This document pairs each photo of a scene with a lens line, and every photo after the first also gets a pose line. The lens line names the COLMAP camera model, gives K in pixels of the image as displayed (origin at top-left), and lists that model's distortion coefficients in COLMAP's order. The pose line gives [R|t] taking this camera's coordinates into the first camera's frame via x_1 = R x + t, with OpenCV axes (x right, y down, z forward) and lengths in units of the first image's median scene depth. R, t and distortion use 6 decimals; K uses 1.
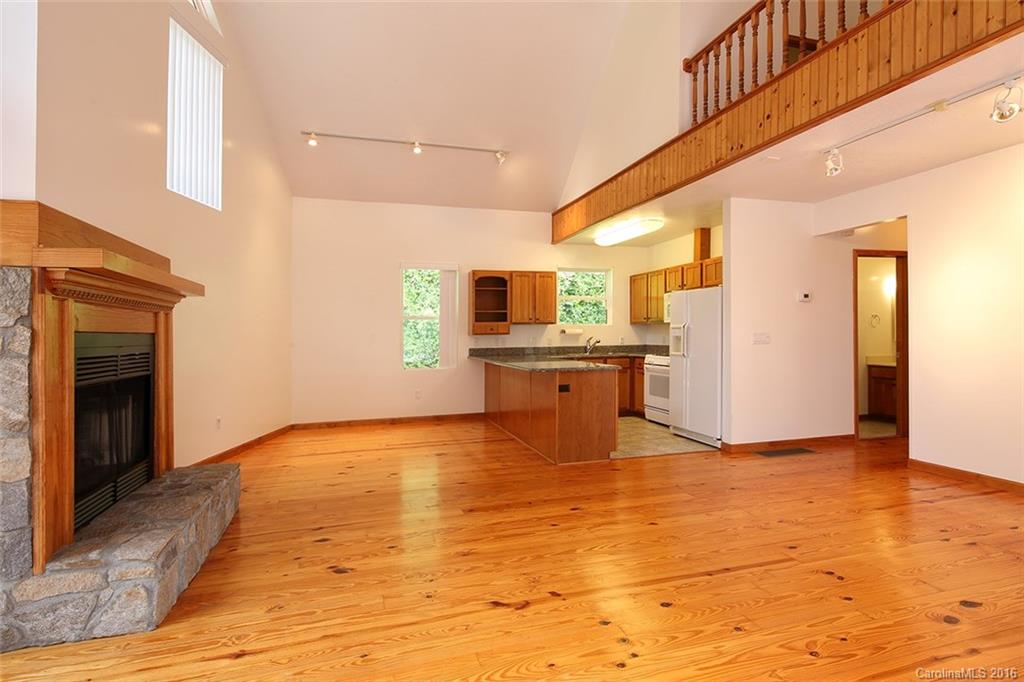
lens RADIAL K [[505.8, 0, 491.3], [0, 505.8, 340.2], [0, 0, 1]] dist [0.011170, -0.001390]
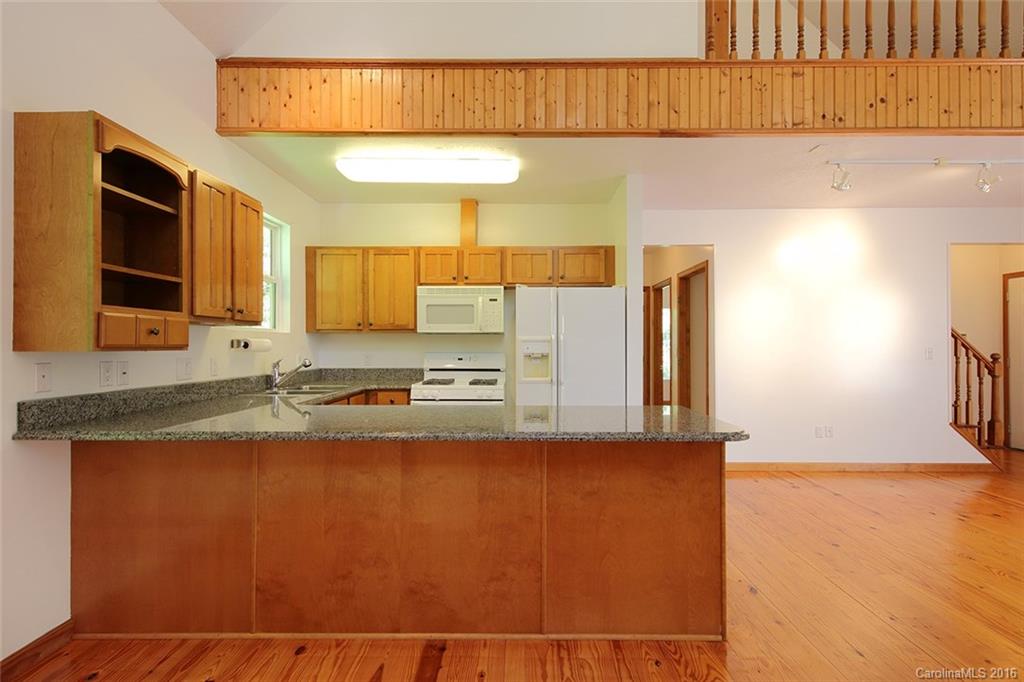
lens RADIAL K [[510.8, 0, 508.4], [0, 510.8, 346.1], [0, 0, 1]] dist [0.002729, 0.000256]
pose [[0.266821, 0.010026, 0.963694, -0.241020], [0.010920, 0.999850, -0.013425, -0.007097], [-0.963684, 0.014105, 0.266671, 0.715350]]
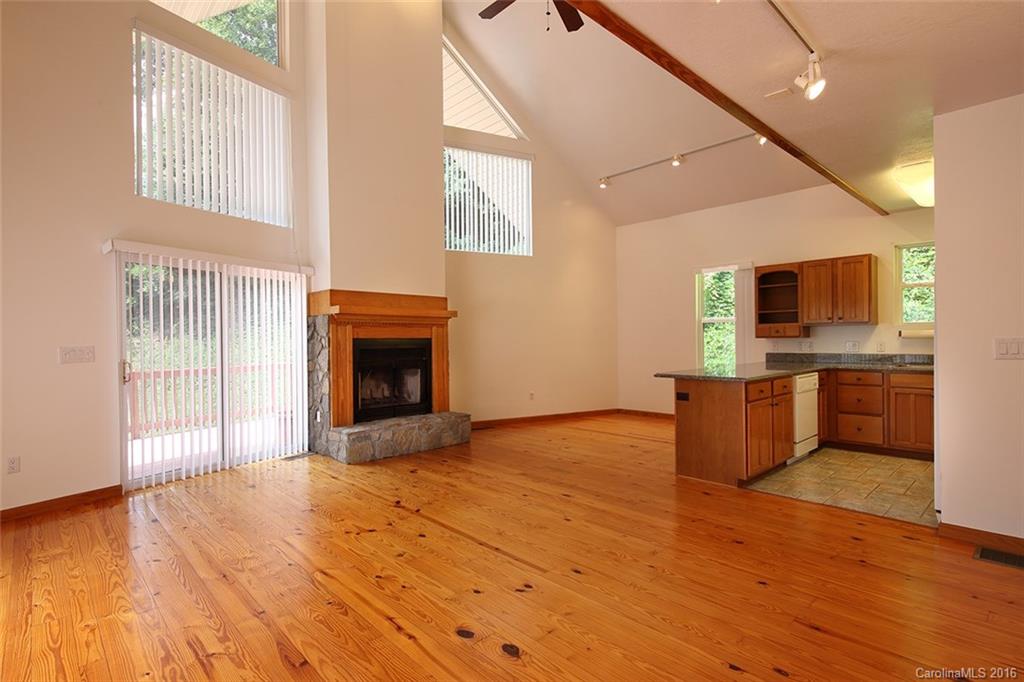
lens RADIAL K [[493.8, 0, 512.0], [0, 493.8, 341.0], [0, 0, 1]] dist [0.021898, 0.000172]
pose [[0.469582, 0.011757, -0.882810, 0.550156], [-0.007214, 0.999929, 0.009480, -0.010350], [0.882859, 0.001917, 0.469634, 0.190821]]
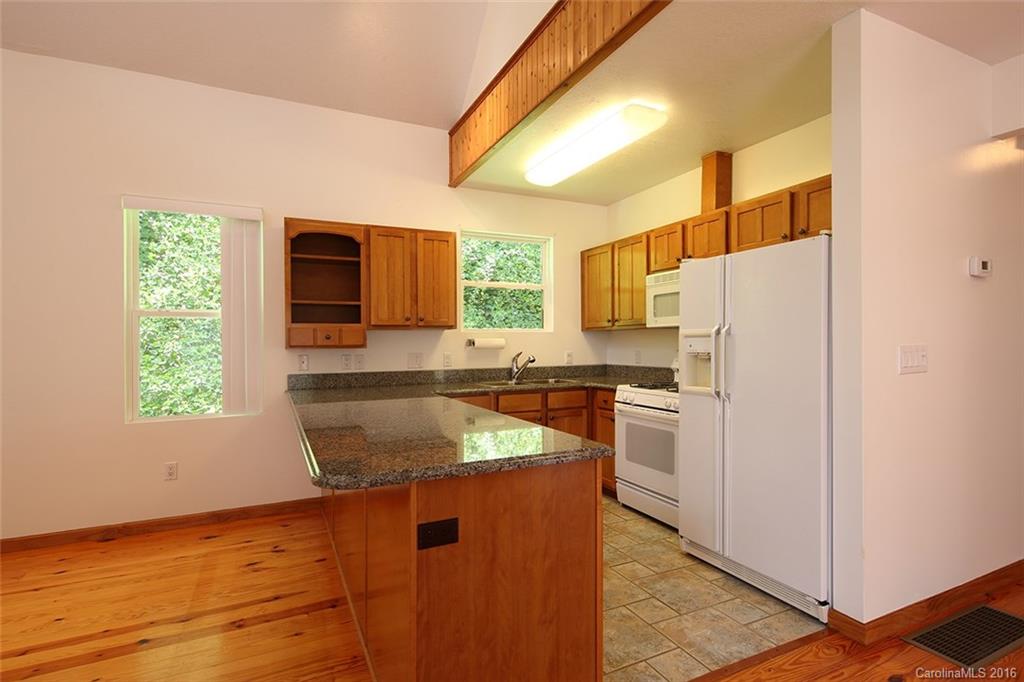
lens RADIAL K [[500.0, 0, 510.0], [0, 500.0, 347.6], [0, 0, 1]] dist [0.020696, -0.000077]
pose [[0.983169, -0.000589, 0.182699, 0.089660], [0.001833, 0.999976, -0.006642, -0.008267], [-0.182691, 0.006865, 0.983146, 0.476472]]
